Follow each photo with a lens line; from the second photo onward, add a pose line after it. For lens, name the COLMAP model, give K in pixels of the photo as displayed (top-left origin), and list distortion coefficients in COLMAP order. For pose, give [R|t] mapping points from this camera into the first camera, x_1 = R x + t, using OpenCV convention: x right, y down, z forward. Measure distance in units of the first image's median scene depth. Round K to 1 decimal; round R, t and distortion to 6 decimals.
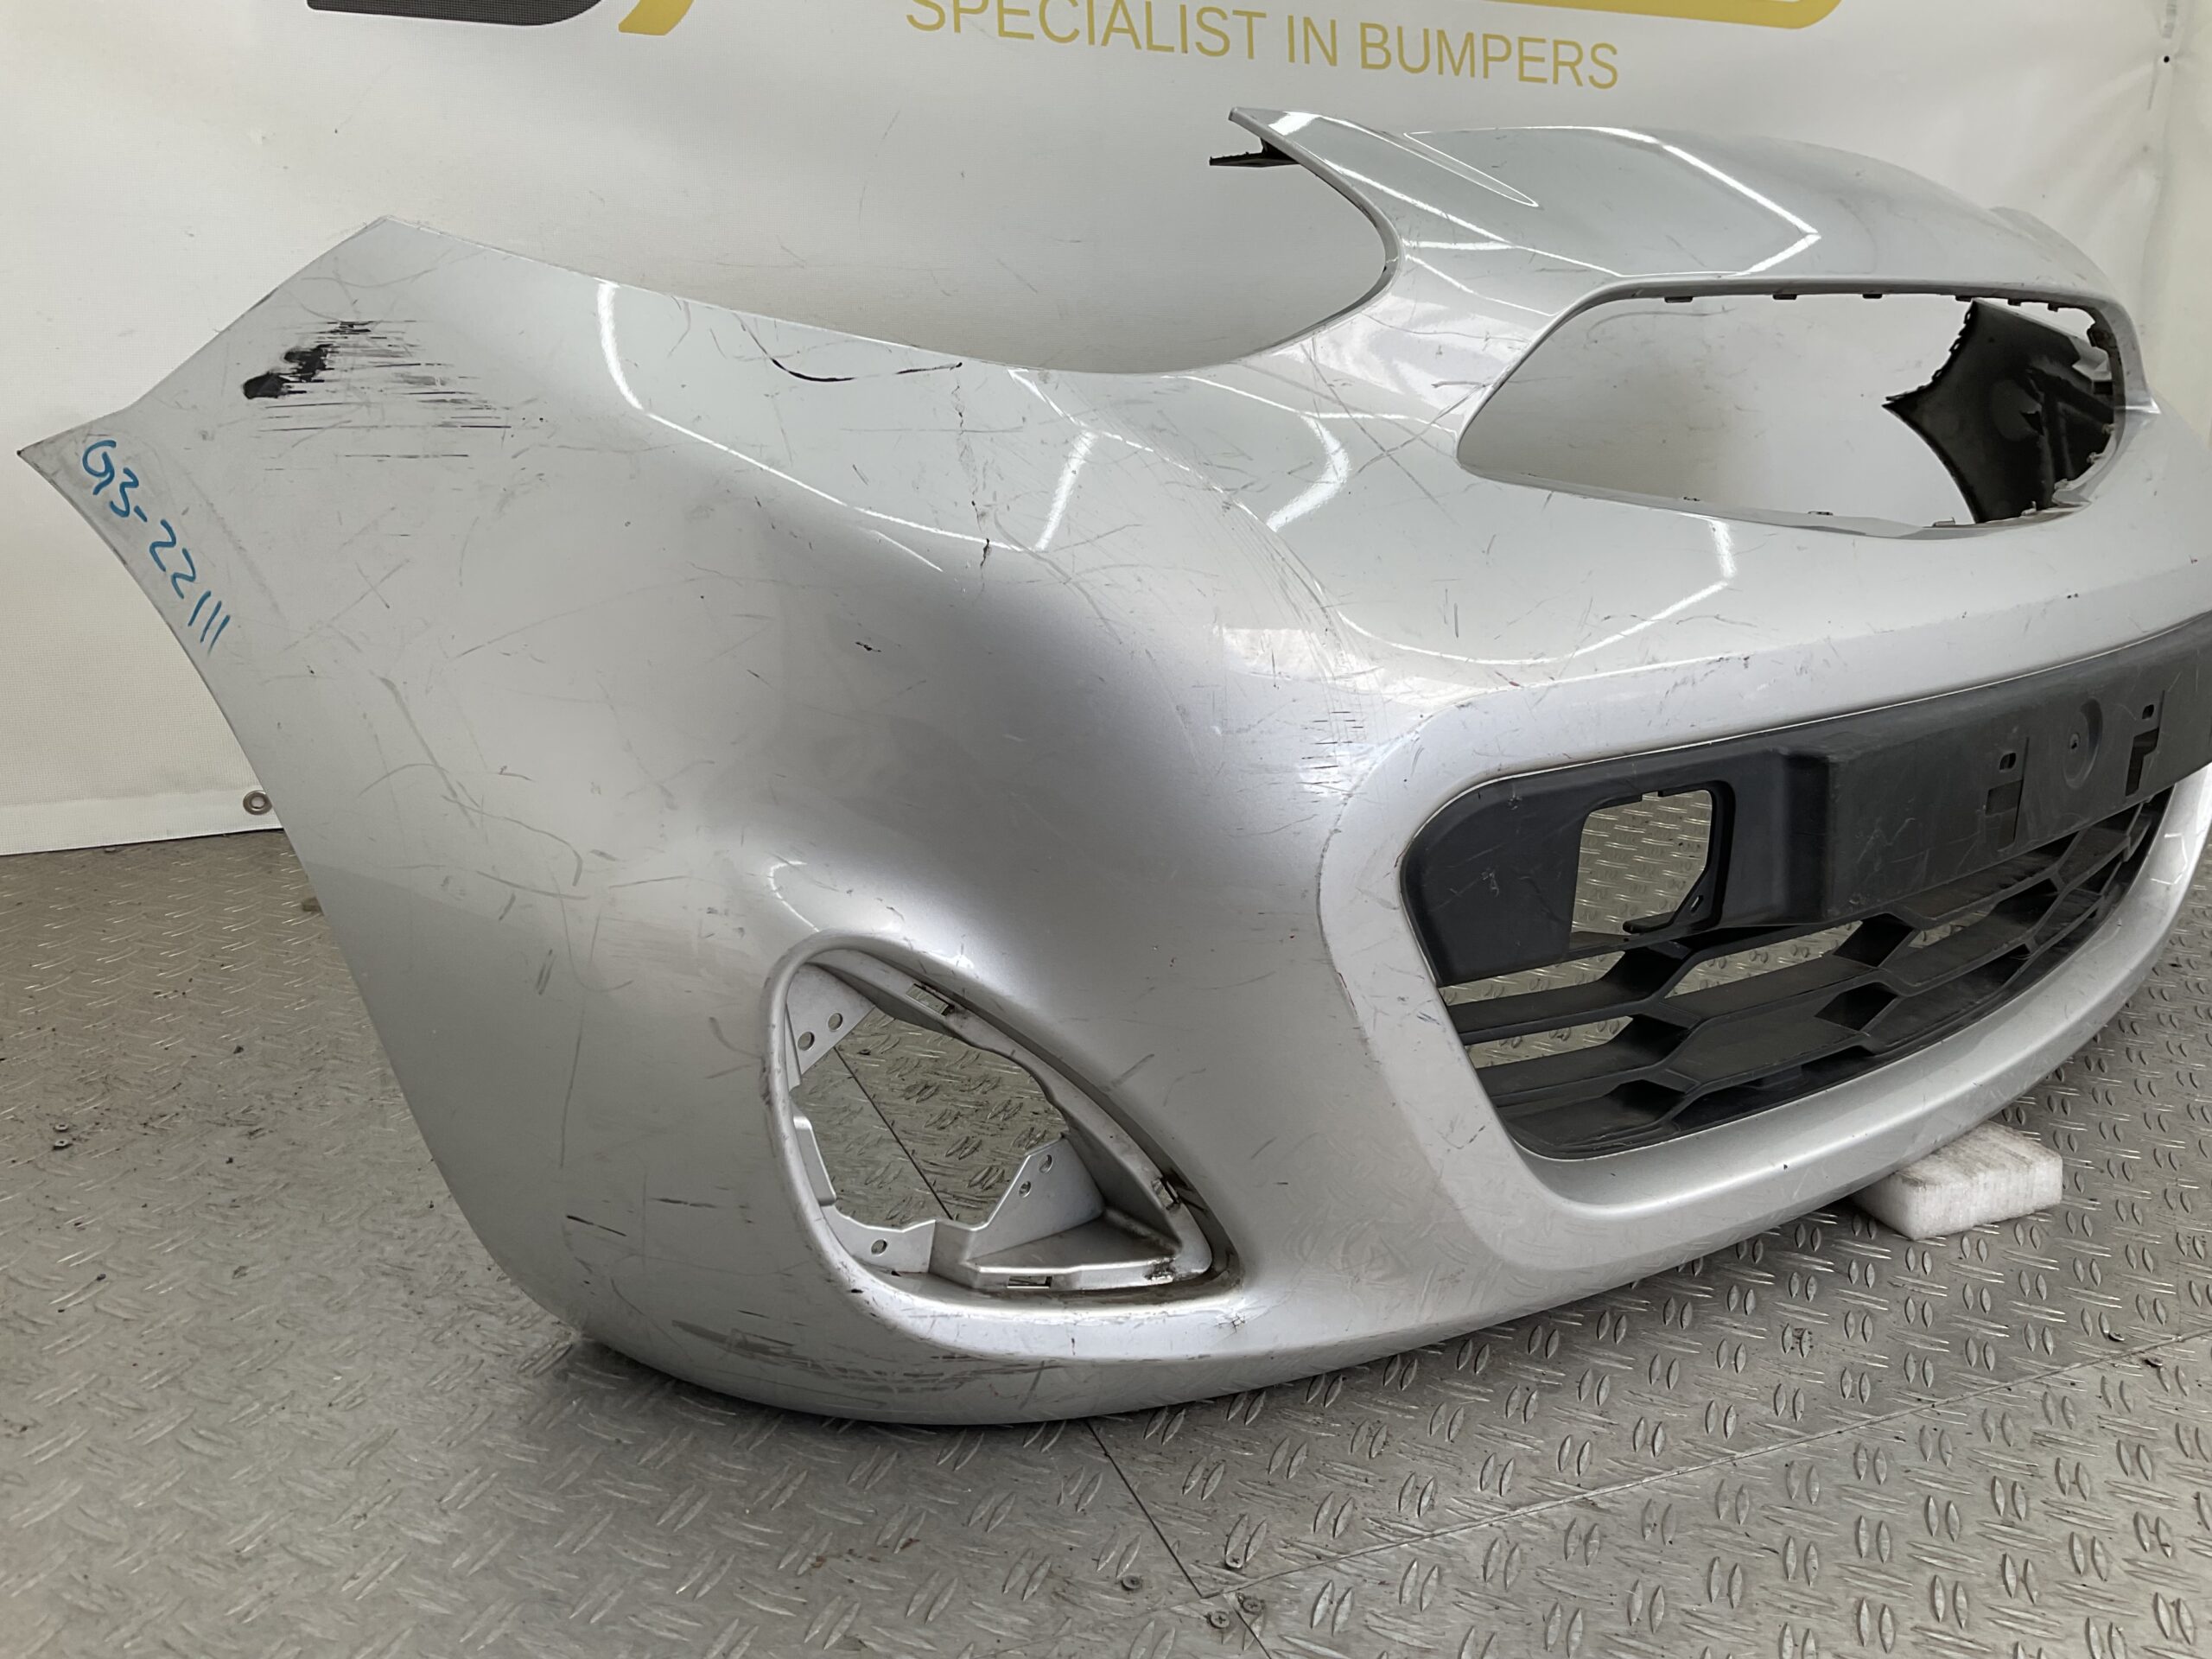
lens RADIAL K [[1880.9, 0, 1172.0], [0, 1880.9, 841.3], [0, 0, 1]] dist [0.080198, -0.166327]
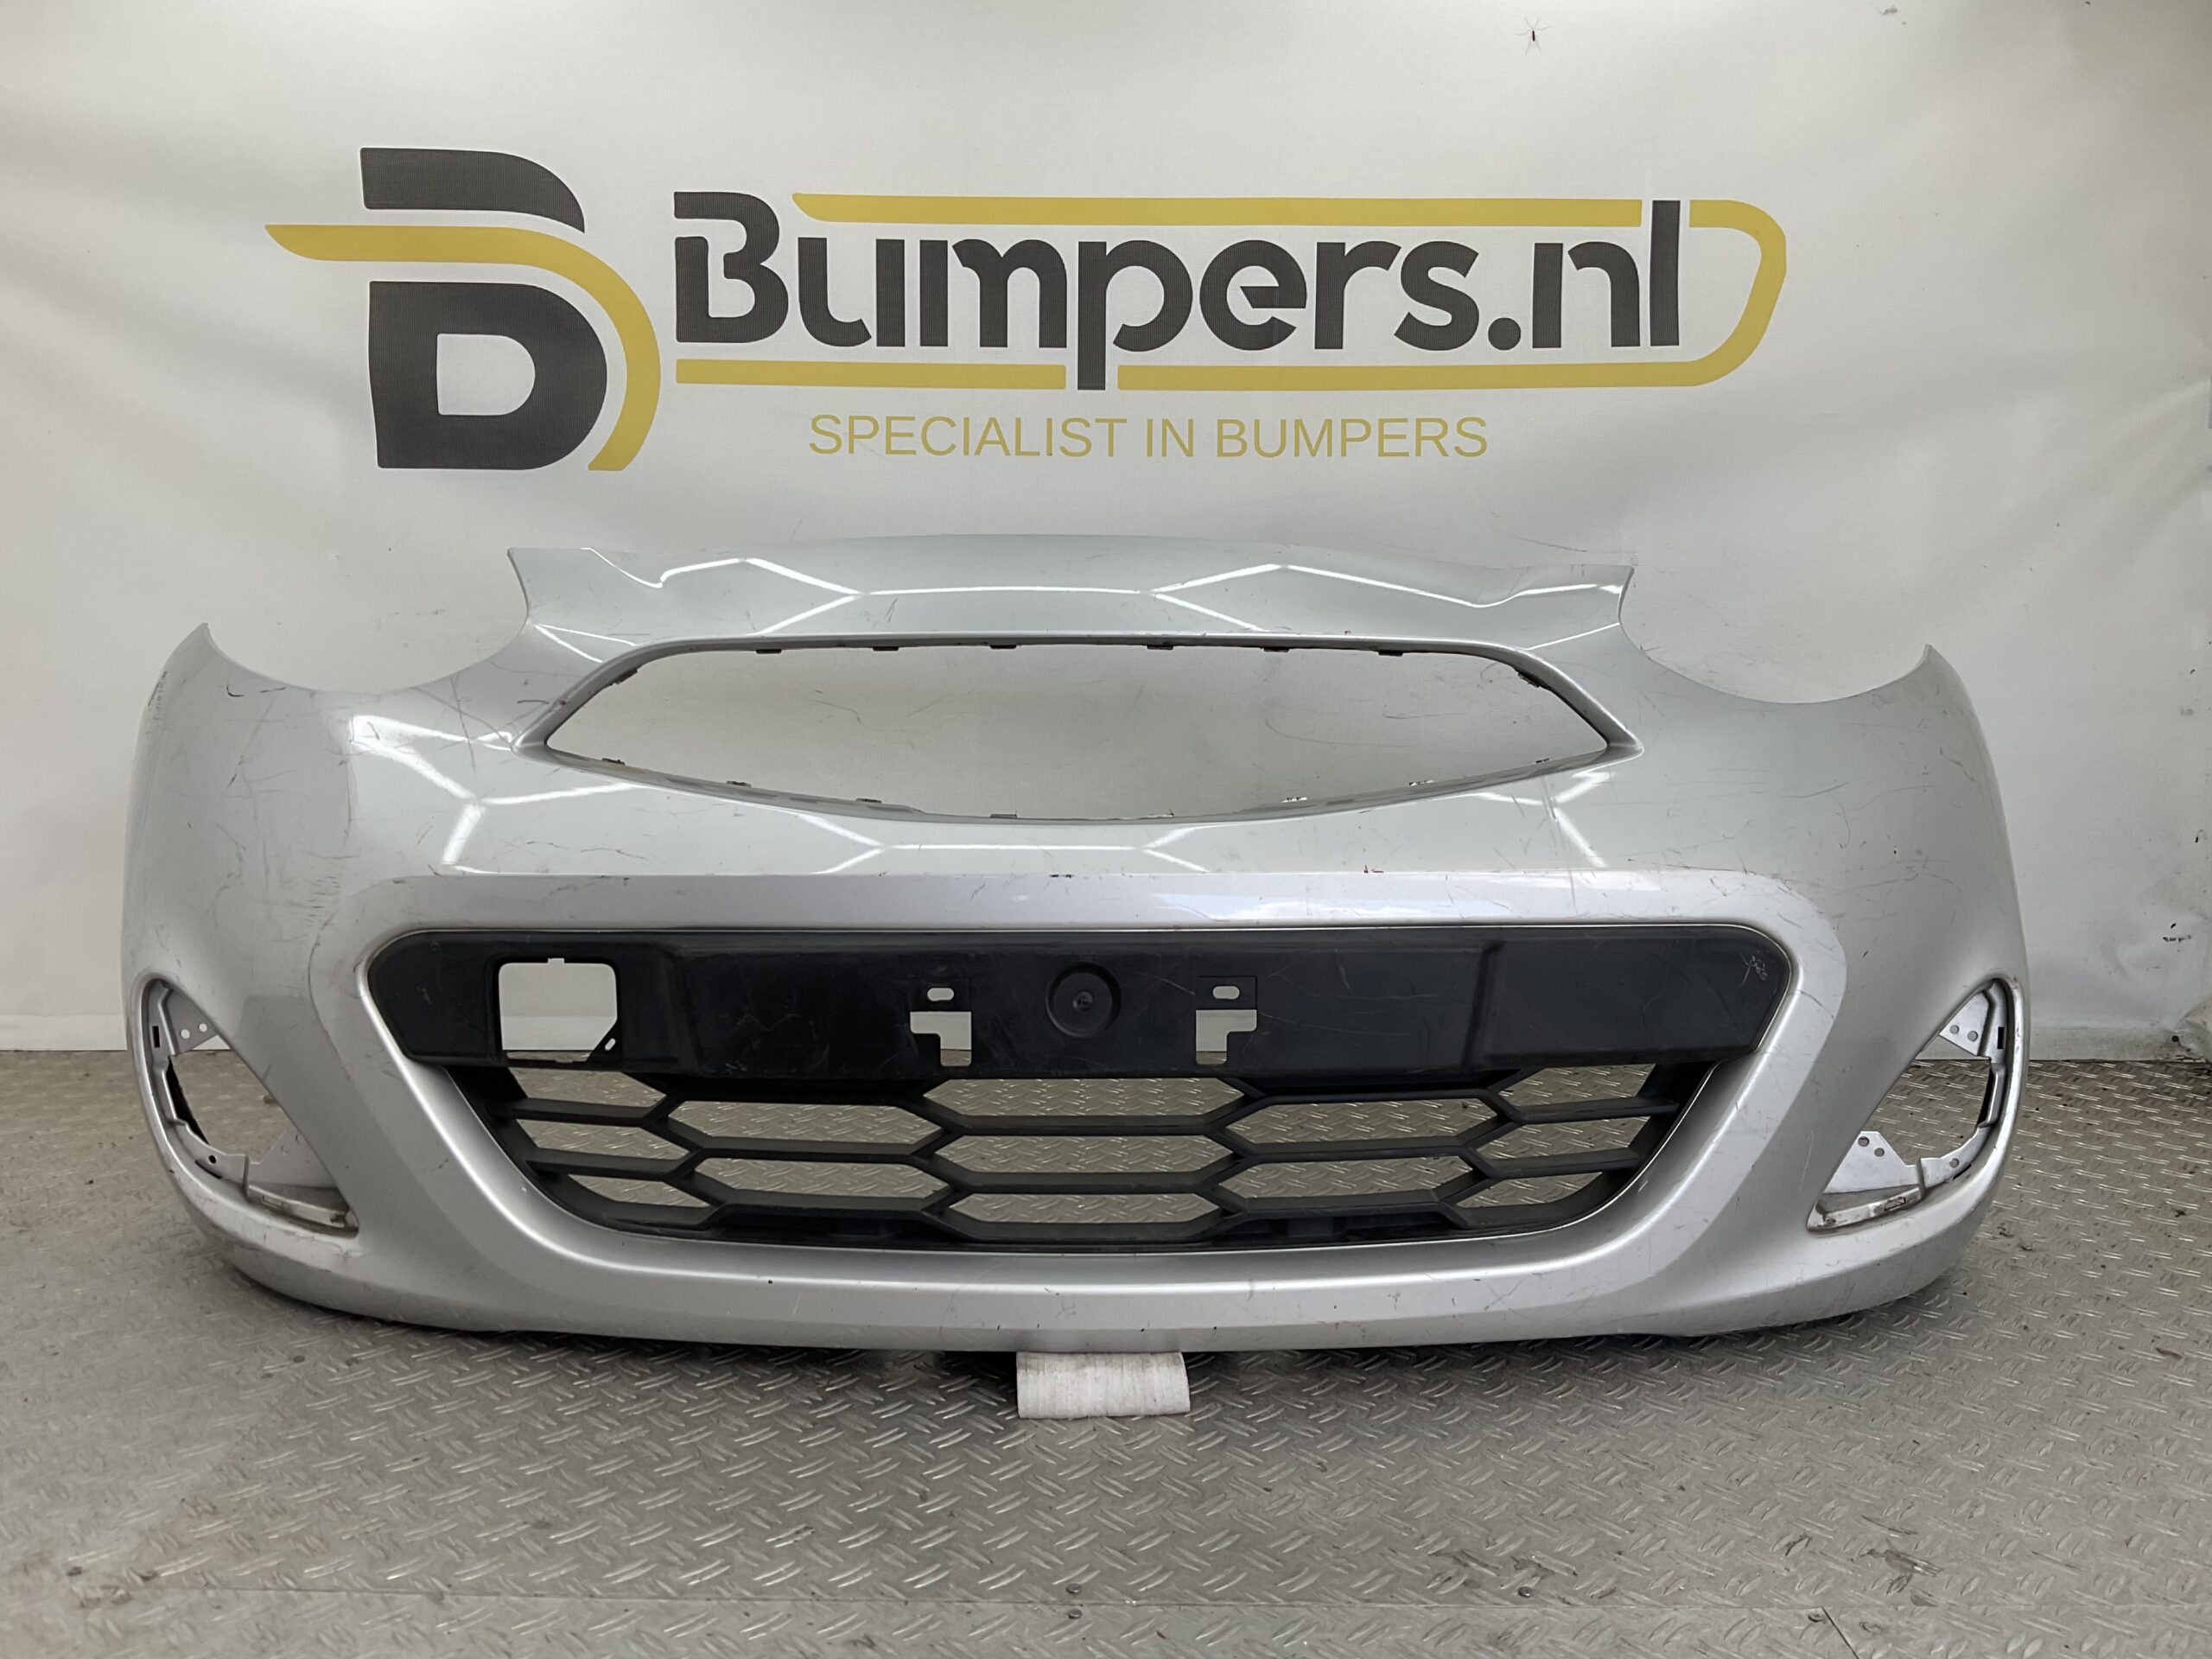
lens RADIAL K [[1880.9, 0, 1092.8], [0, 1880.9, 849.4], [0, 0, 1]] dist [0.080198, -0.166327]
pose [[0.916145, 0.021692, -0.400260, 0.504257], [-0.089490, 0.984401, -0.151482, 0.008903], [0.390730, 0.174599, 0.903795, -0.026402]]
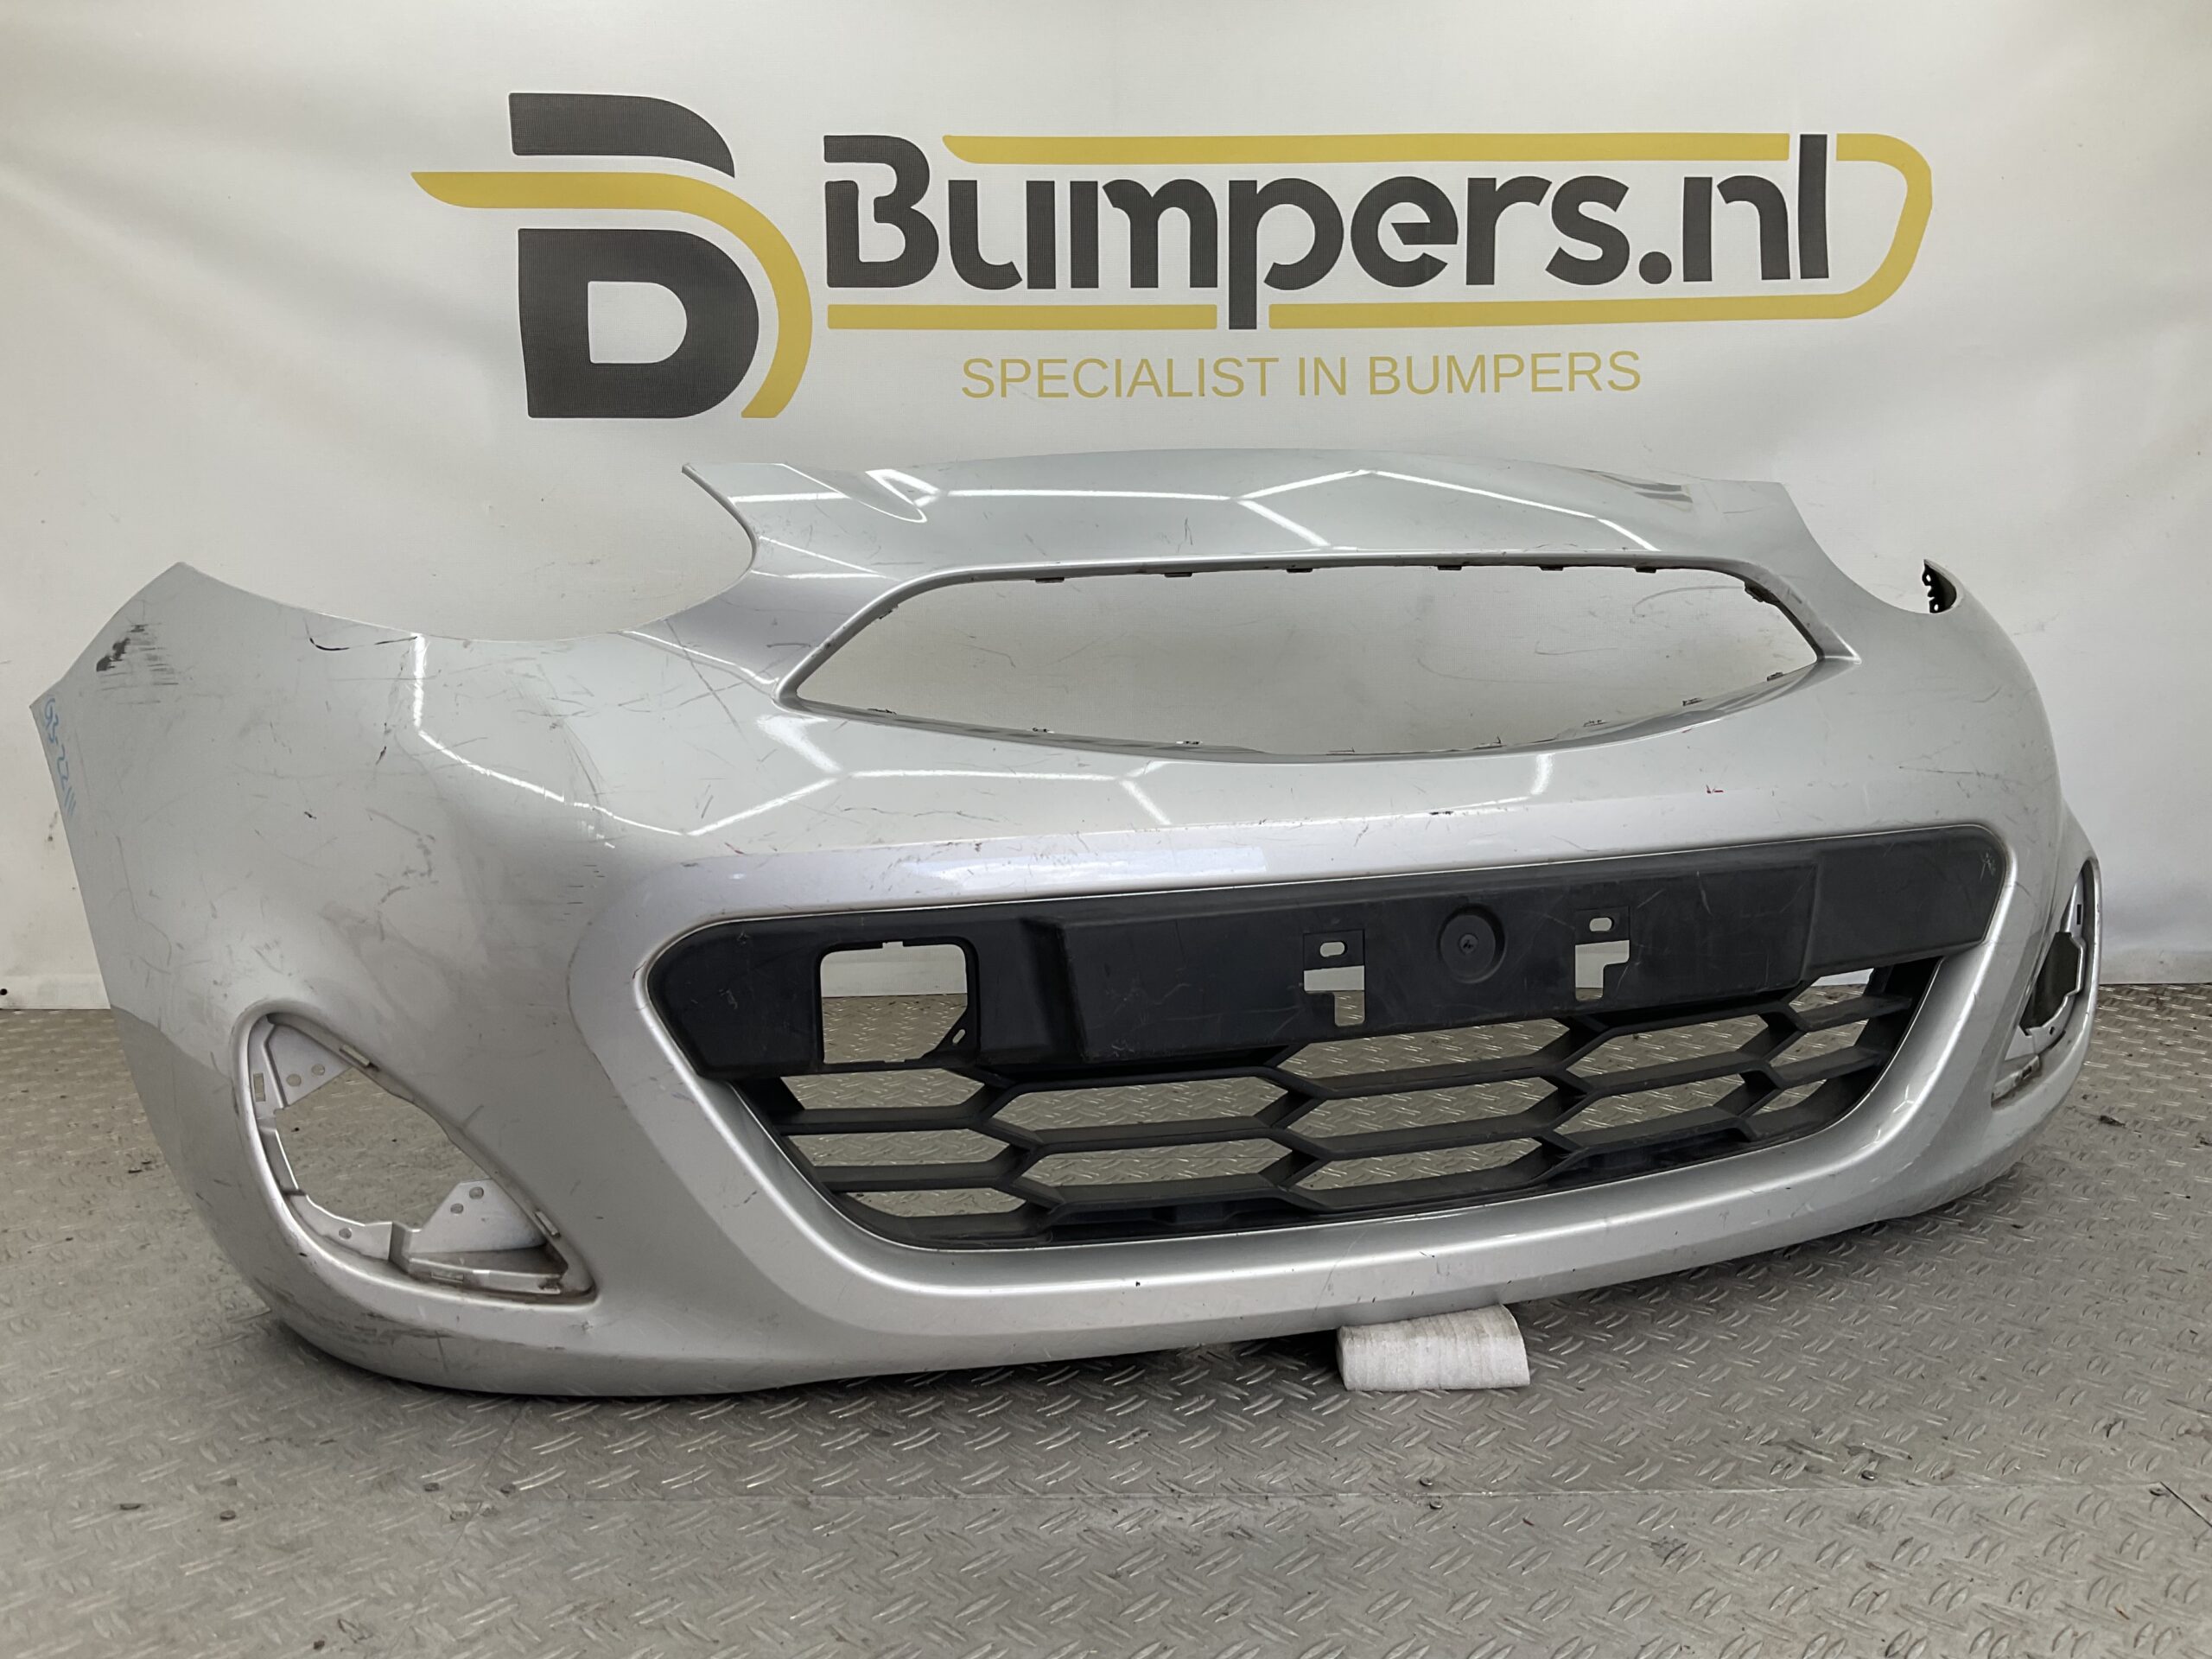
lens RADIAL K [[1880.9, 0, 1123.5], [0, 1880.9, 846.9], [0, 0, 1]] dist [0.080198, -0.166327]
pose [[0.921646, 0.011800, -0.387852, 0.418013], [-0.071563, 0.987561, -0.140007, 0.036688], [0.381376, 0.156793, 0.911026, -0.062587]]
